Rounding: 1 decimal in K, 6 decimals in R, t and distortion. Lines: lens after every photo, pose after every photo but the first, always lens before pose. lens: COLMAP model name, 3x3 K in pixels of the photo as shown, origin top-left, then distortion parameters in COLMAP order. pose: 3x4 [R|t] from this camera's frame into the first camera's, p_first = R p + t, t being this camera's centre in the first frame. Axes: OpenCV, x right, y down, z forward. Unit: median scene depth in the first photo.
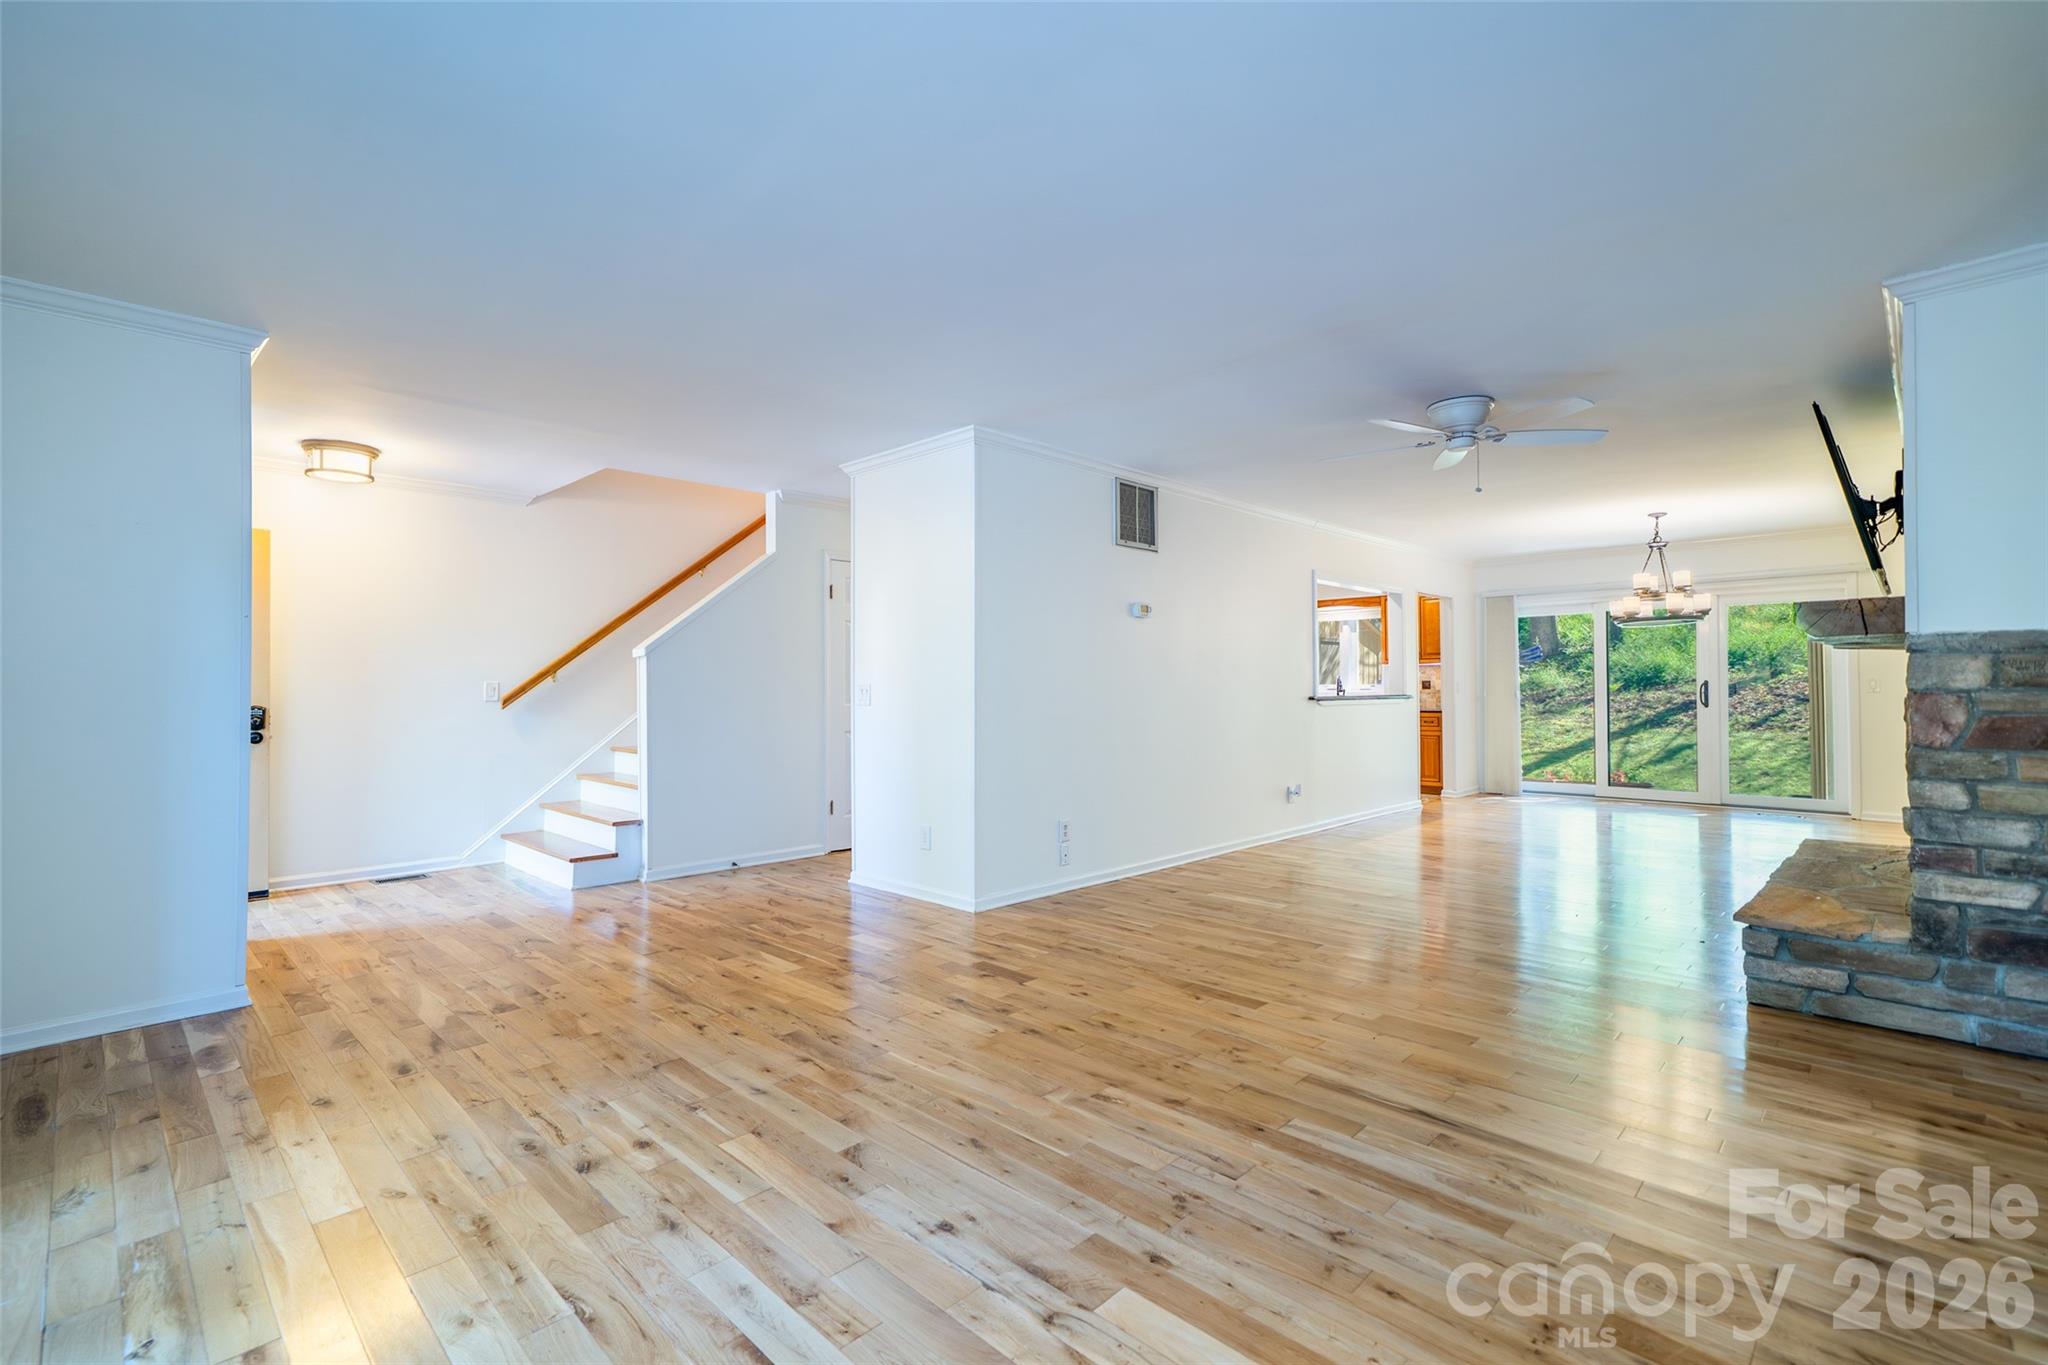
lens RADIAL K [[891.3, 0, 1030.1], [0, 891.3, 653.1], [0, 0, 1]] dist [0.004066, 0.000588]
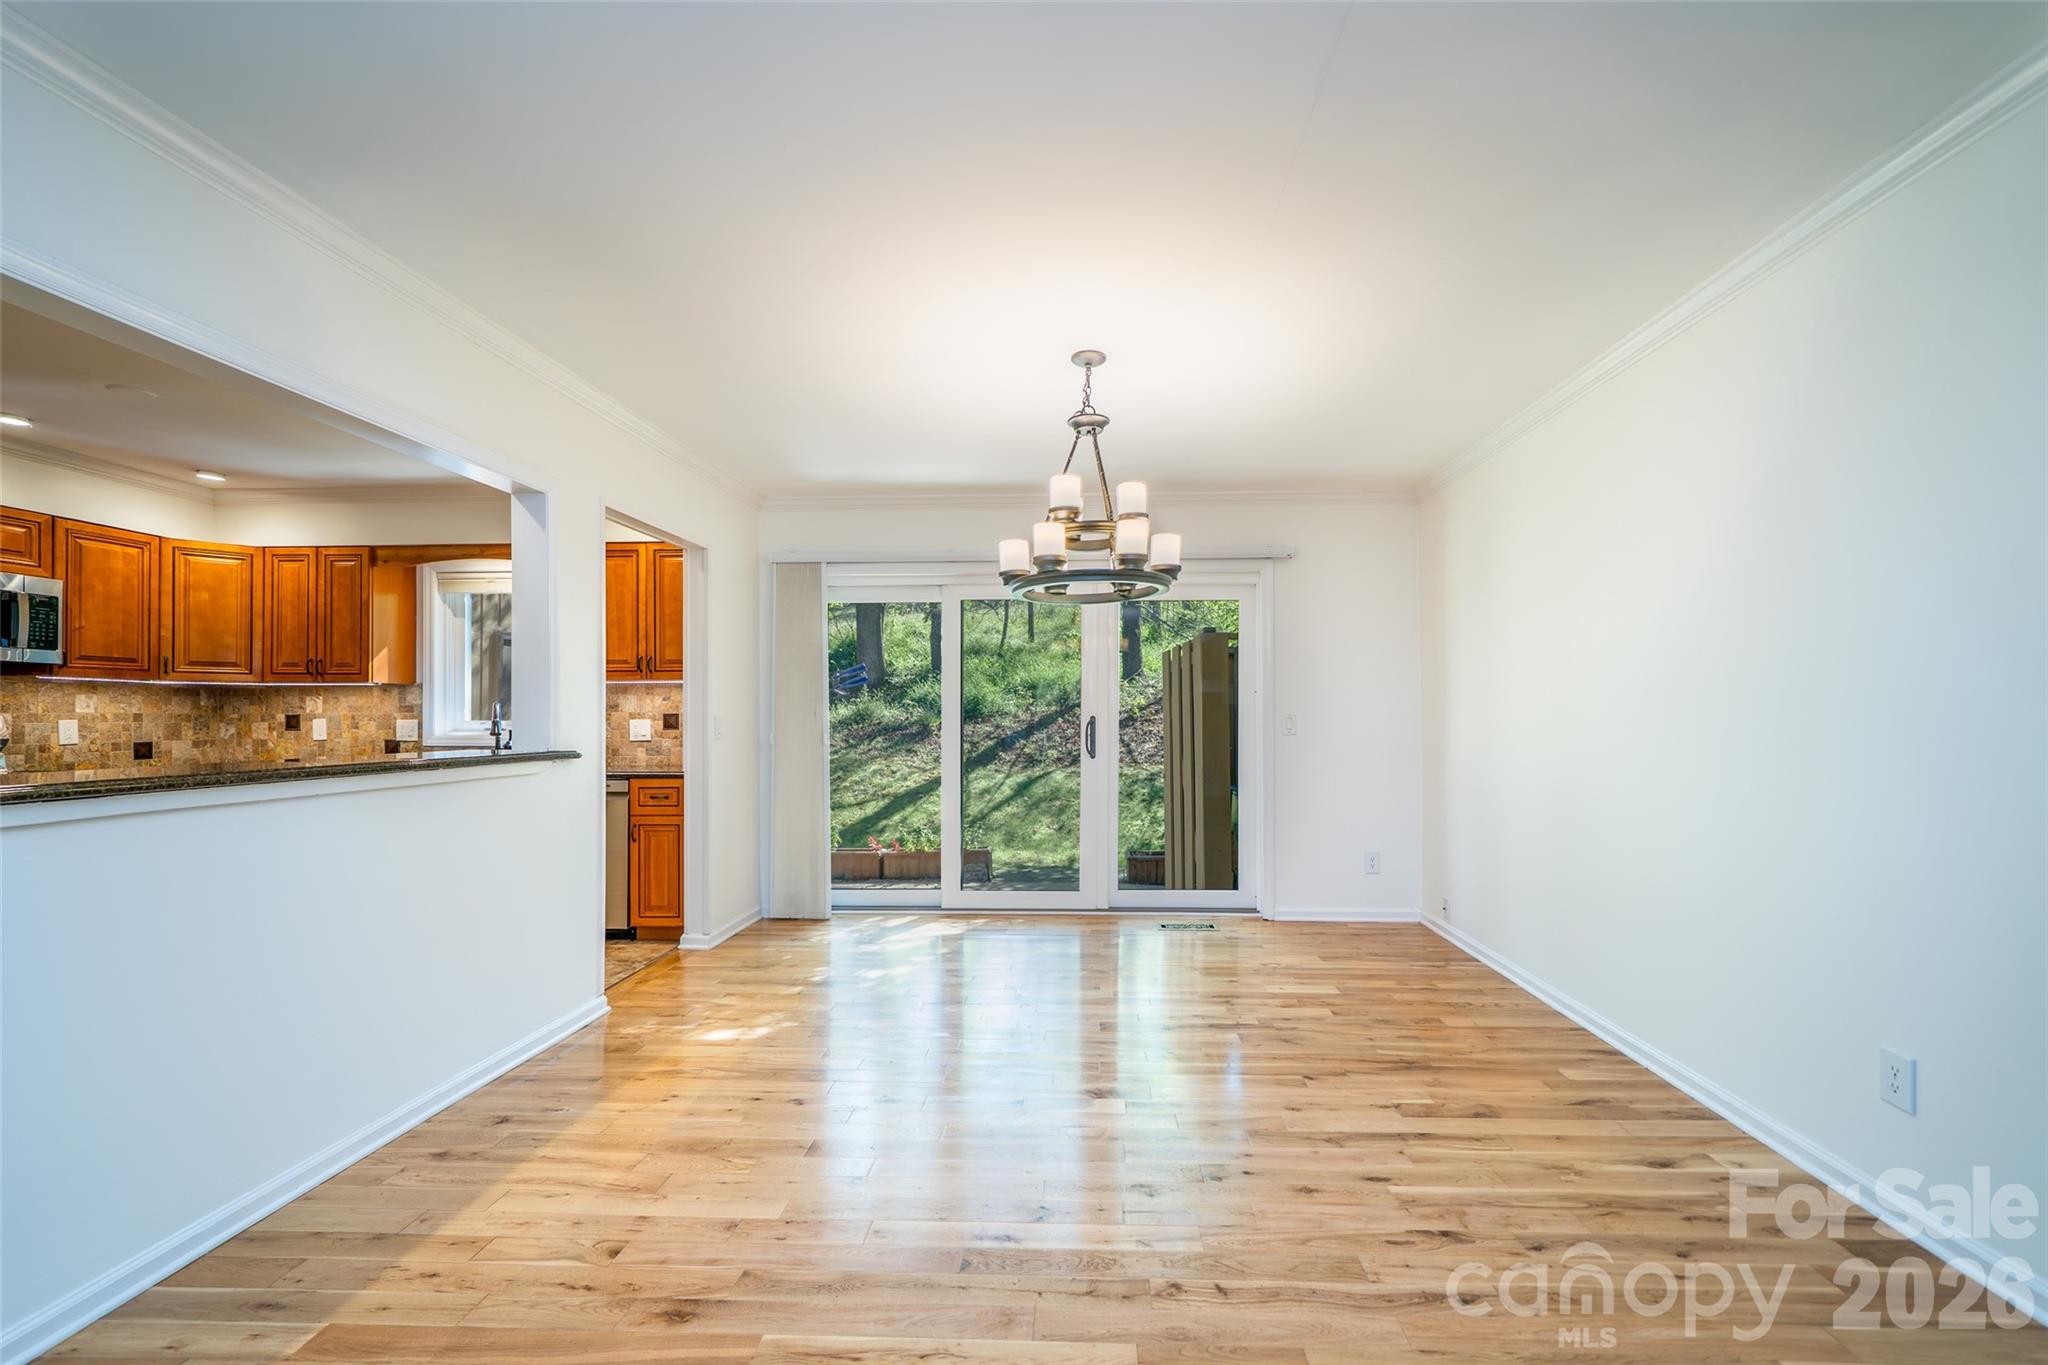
lens RADIAL K [[904.3, 0, 1048.4], [0, 904.3, 705.3], [0, 0, 1]] dist [-0.000524, -0.000147]
pose [[0.753836, 0.010772, 0.656974, 0.513572], [-0.026395, 0.999555, 0.013897, 0.024327], [-0.656532, -0.027817, 0.753785, 0.885202]]
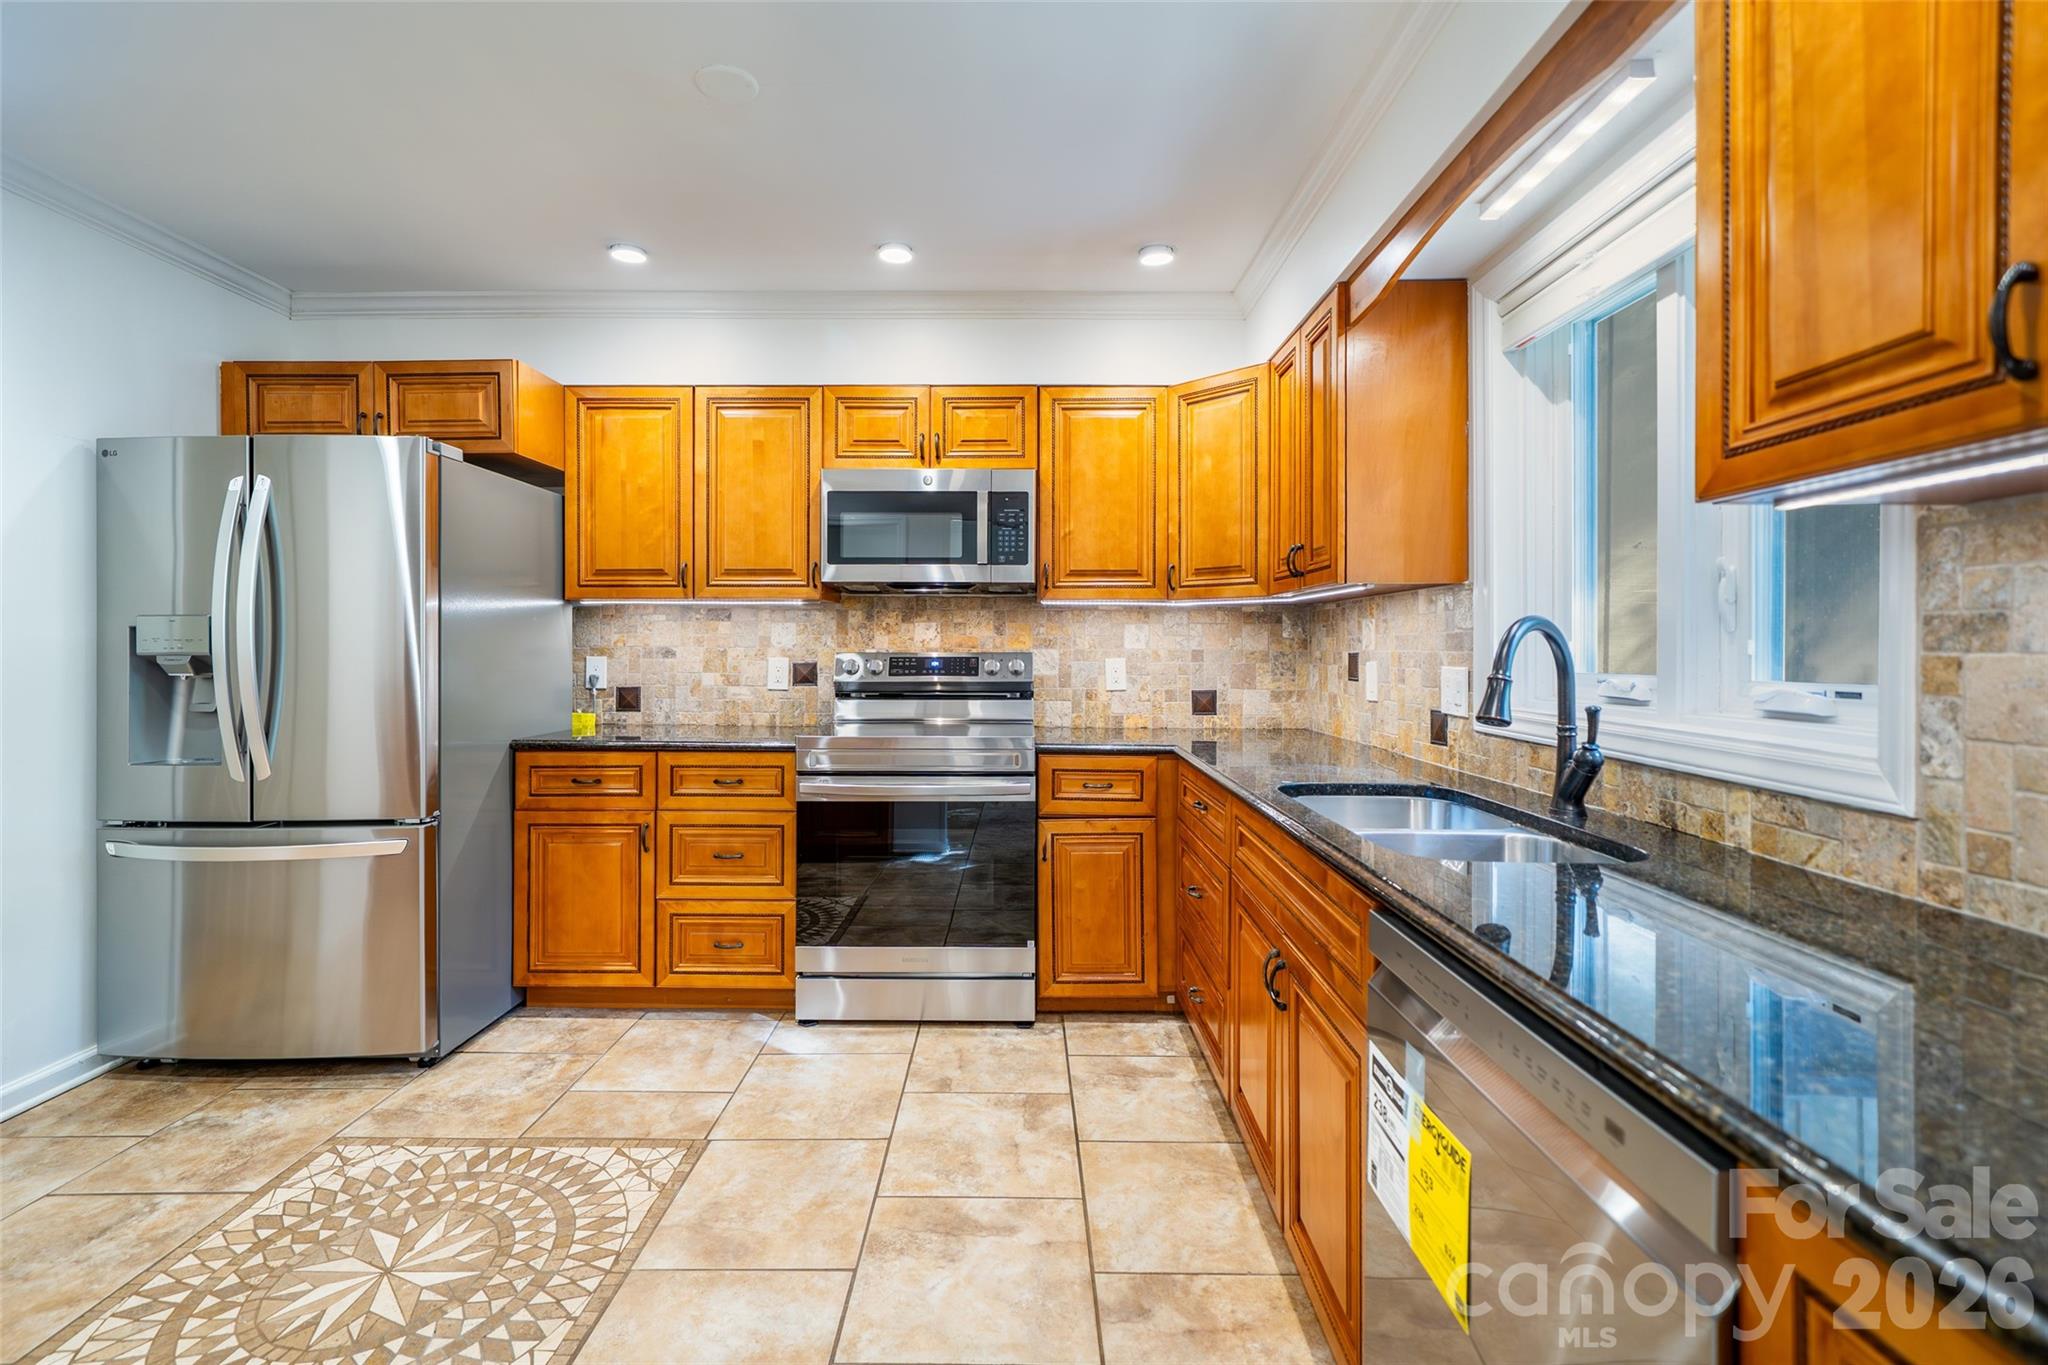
lens RADIAL K [[891.3, 0, 1030.1], [0, 891.3, 653.1], [0, 0, 1]] dist [0.004066, 0.000588]
pose [[0.689645, 0.010957, -0.724065, 0.897096], [0.021095, 0.999157, 0.035212, 0.054951], [0.723840, -0.039559, 0.688833, 1.919850]]
